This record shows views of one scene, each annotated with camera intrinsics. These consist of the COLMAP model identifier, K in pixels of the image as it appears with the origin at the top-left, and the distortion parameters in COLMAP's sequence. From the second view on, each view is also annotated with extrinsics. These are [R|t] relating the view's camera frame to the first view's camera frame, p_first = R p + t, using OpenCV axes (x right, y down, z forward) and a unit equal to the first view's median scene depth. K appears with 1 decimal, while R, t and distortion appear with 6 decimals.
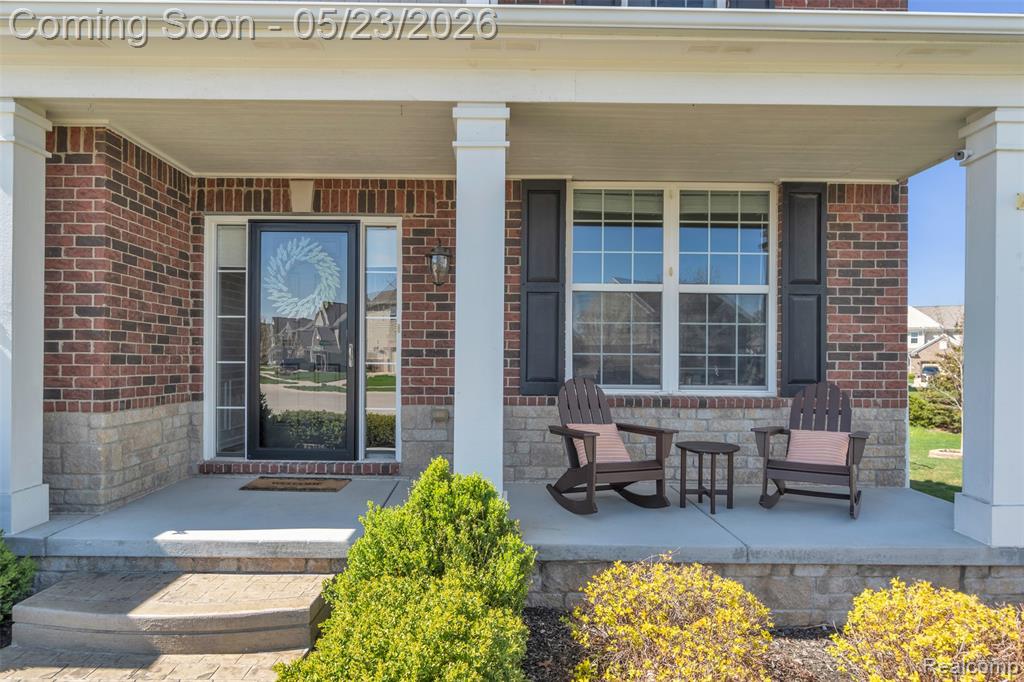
lens RADIAL K [[690.5, 0, 514.2], [0, 690.5, 348.0], [0, 0, 1]] dist [-0.012559, -0.003019]
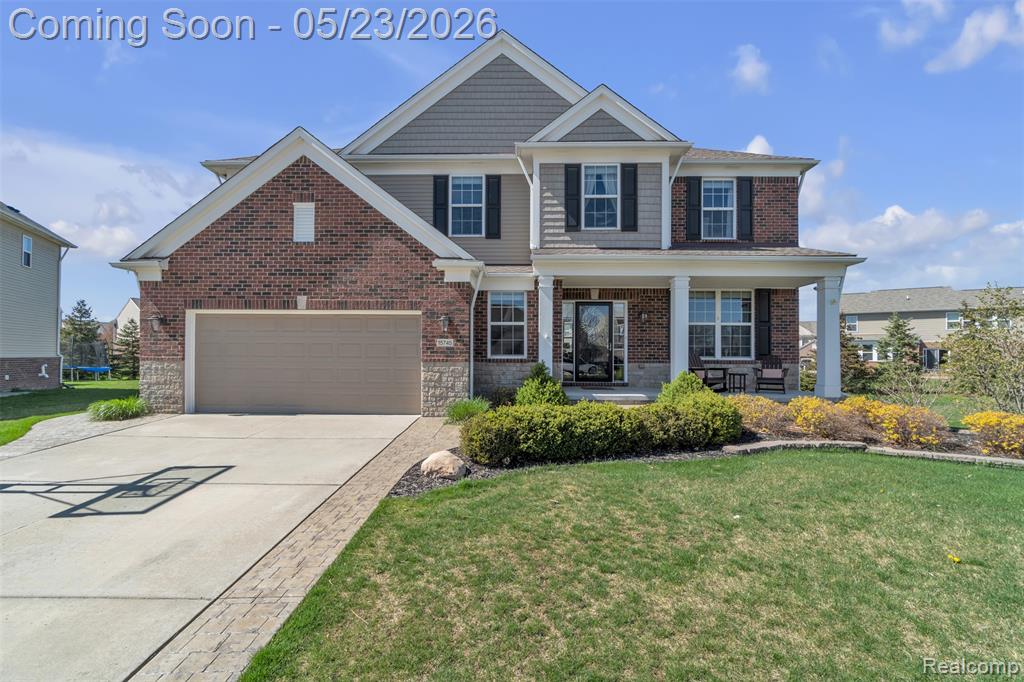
lens RADIAL K [[466.7, 0, 521.8], [0, 466.7, 340.0], [0, 0, 1]] dist [-0.001085, 0.000306]
pose [[0.999851, -0.005450, -0.016398, -0.593741], [0.005125, 0.999791, -0.019787, 0.018950], [0.016503, 0.019700, 0.999670, -1.034595]]
